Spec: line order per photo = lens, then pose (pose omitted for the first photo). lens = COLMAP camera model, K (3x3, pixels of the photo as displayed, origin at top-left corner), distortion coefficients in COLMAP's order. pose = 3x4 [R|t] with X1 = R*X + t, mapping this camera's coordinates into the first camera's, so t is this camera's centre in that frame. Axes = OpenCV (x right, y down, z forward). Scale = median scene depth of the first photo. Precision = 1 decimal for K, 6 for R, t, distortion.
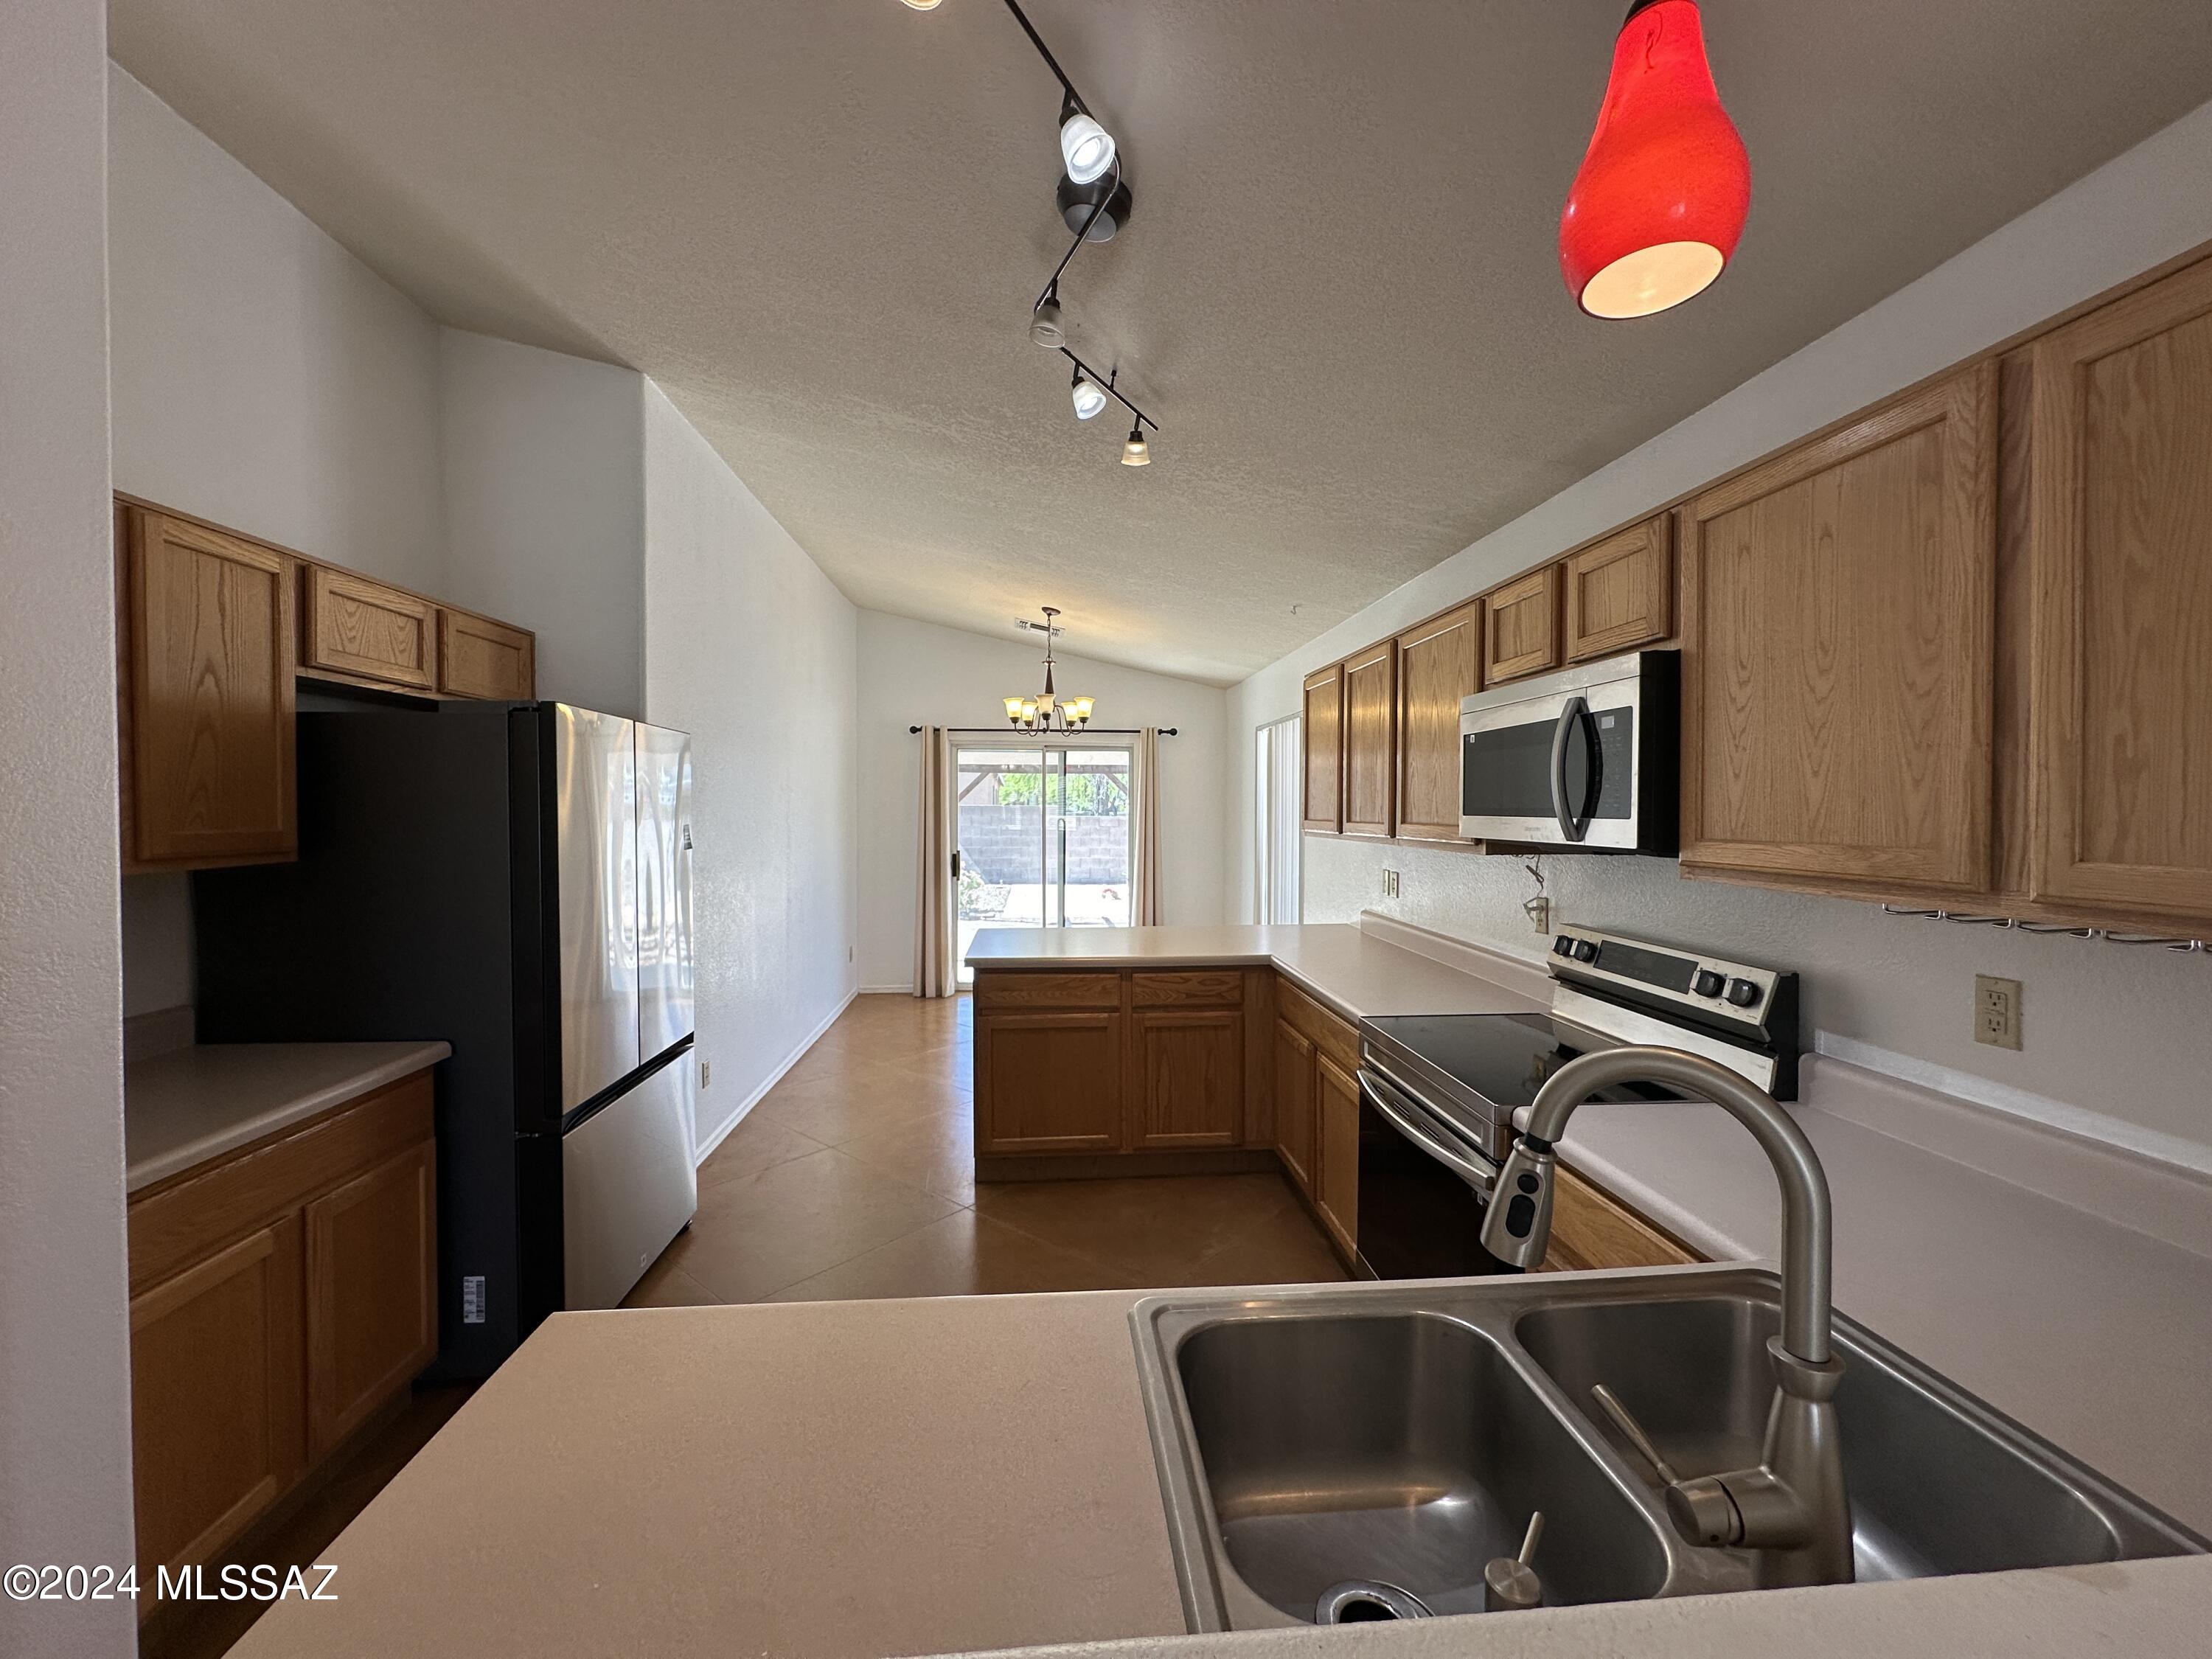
lens RADIAL K [[880.4, 0, 1103.0], [0, 880.4, 827.7], [0, 0, 1]] dist [-0.002083, 0.000028]
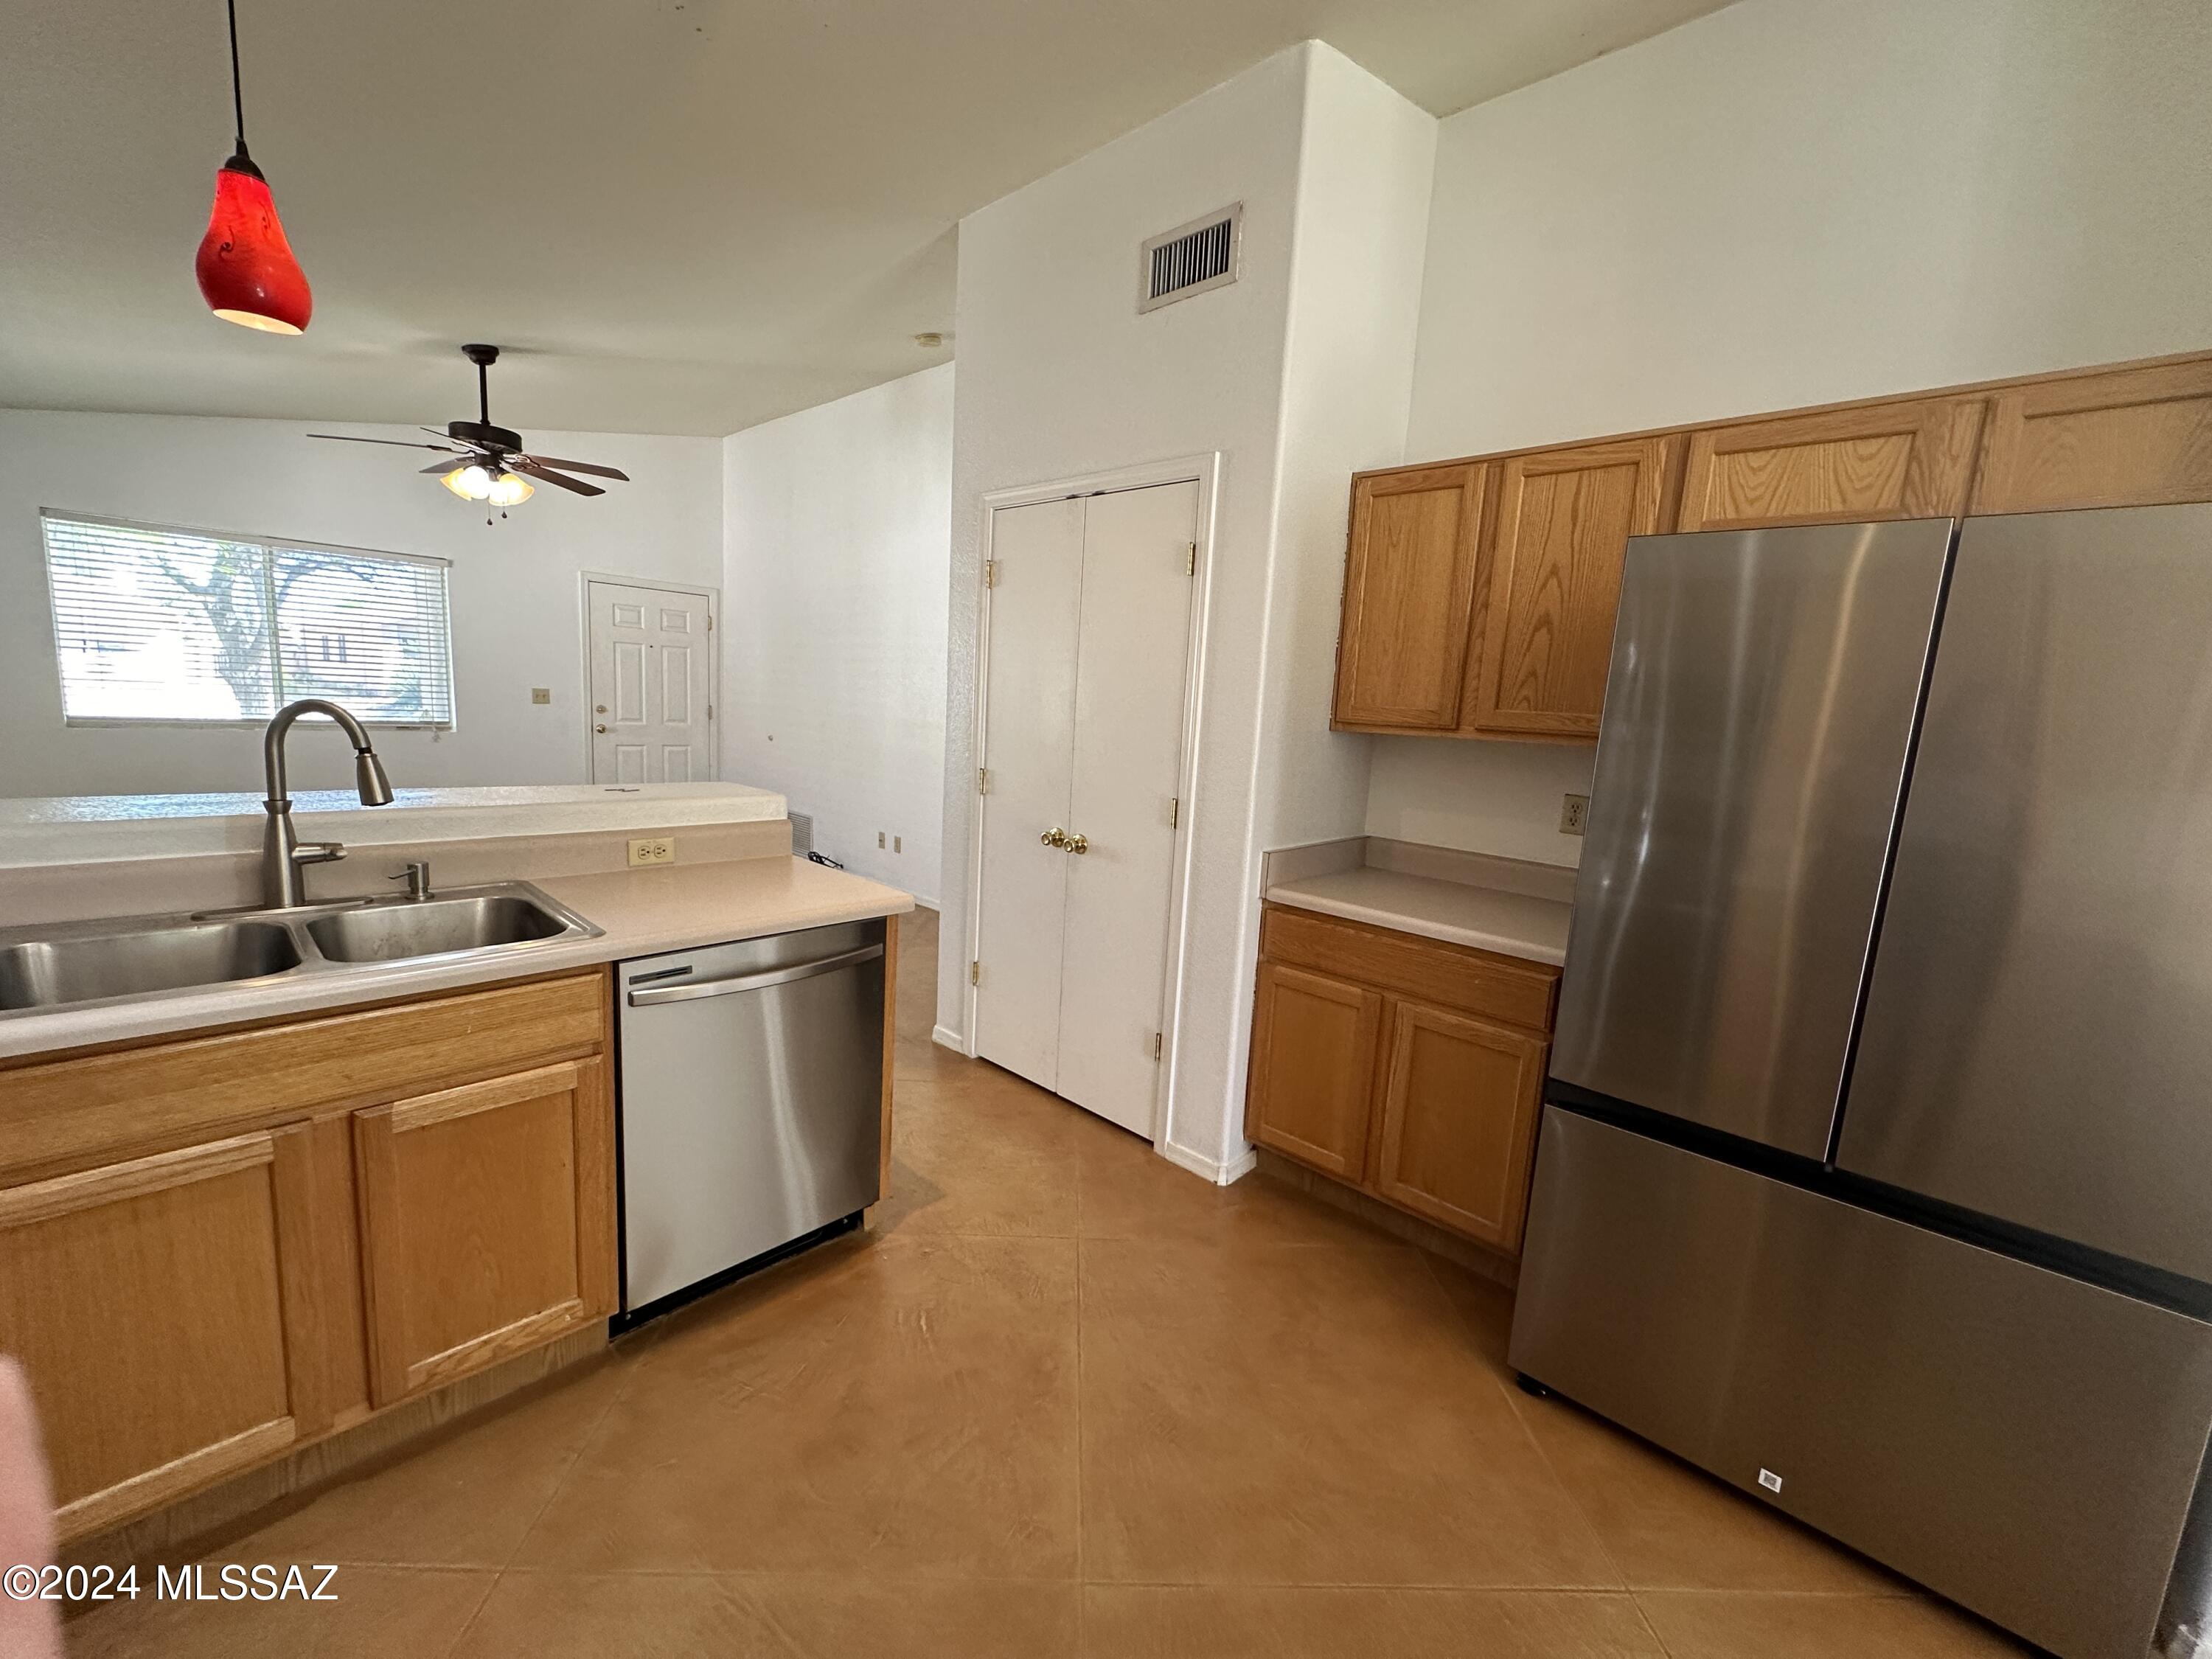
lens RADIAL K [[880.4, 0, 1103.0], [0, 880.4, 827.7], [0, 0, 1]] dist [-0.002083, 0.000028]
pose [[-0.736062, 0.054265, -0.674735, 0.164806], [-0.074633, 0.984199, 0.160569, 0.007788], [0.672787, 0.168546, -0.720382, 0.988417]]
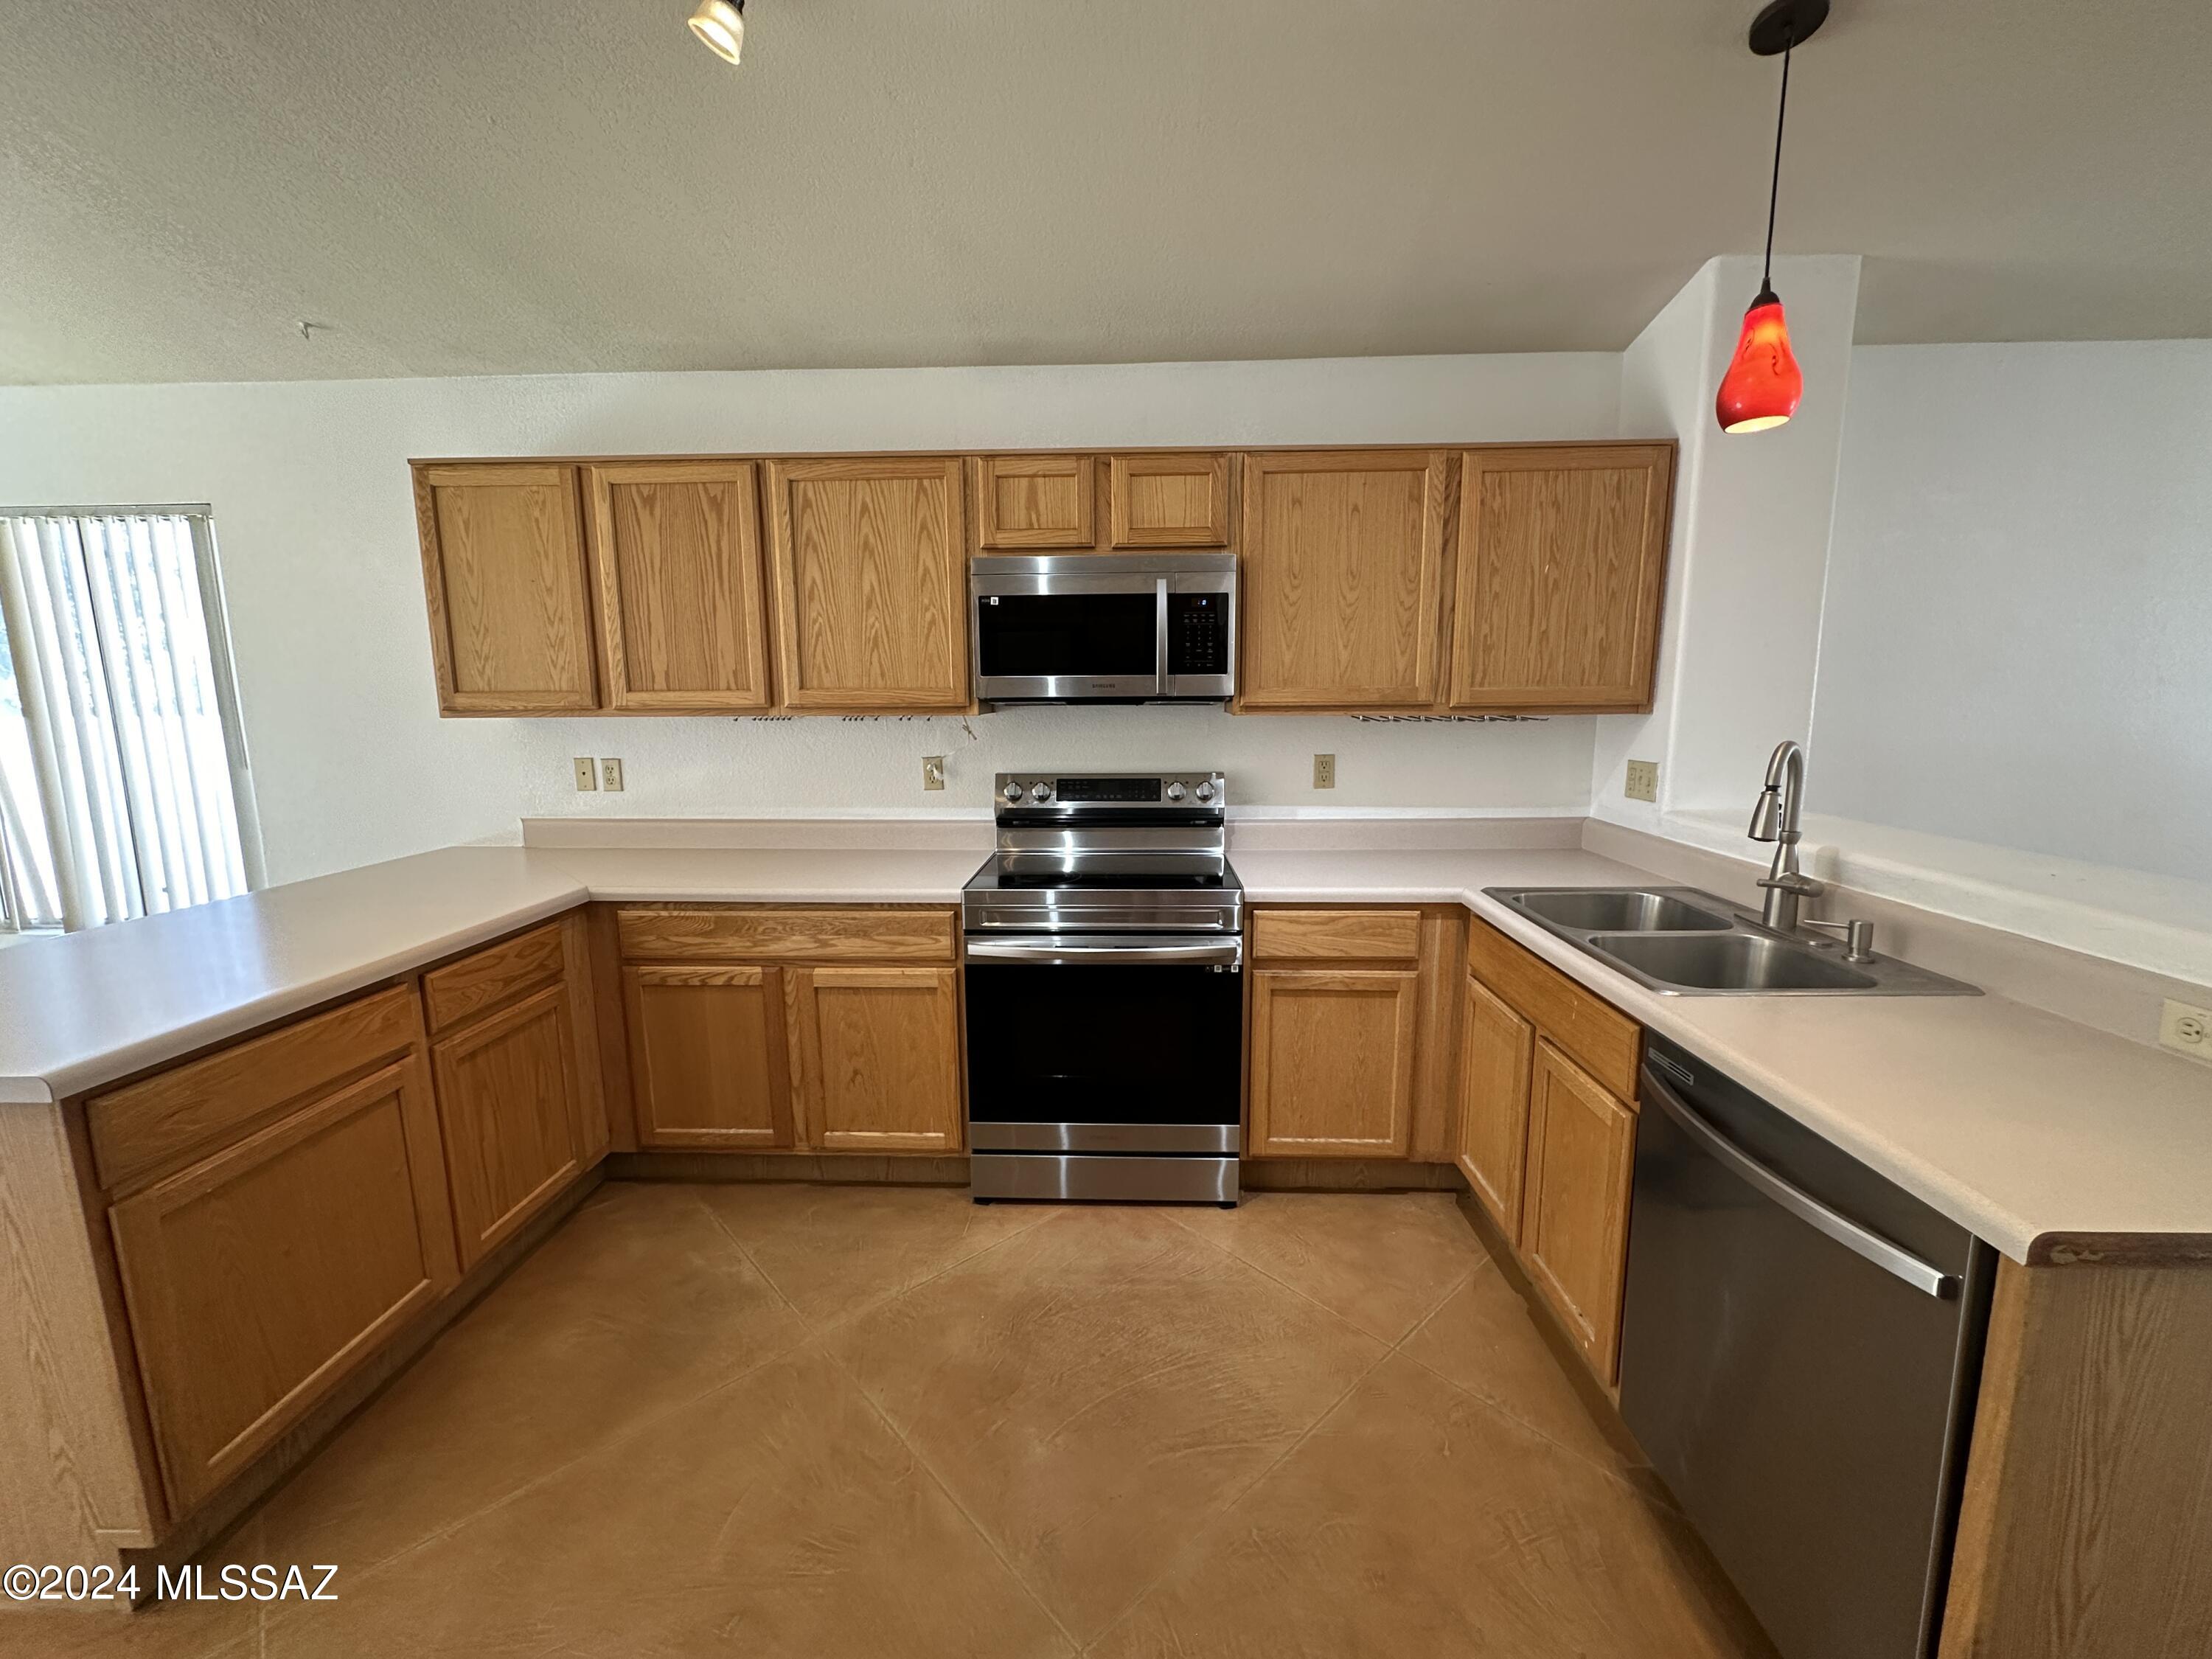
lens RADIAL K [[884.8, 0, 1097.6], [0, 884.8, 829.6], [0, 0, 1]] dist [-0.011792, 0.000198]
pose [[0.117381, -0.155204, 0.980884, -0.521759], [0.029796, 0.987818, 0.152735, 0.008407], [-0.992640, 0.011298, 0.120576, 0.629710]]
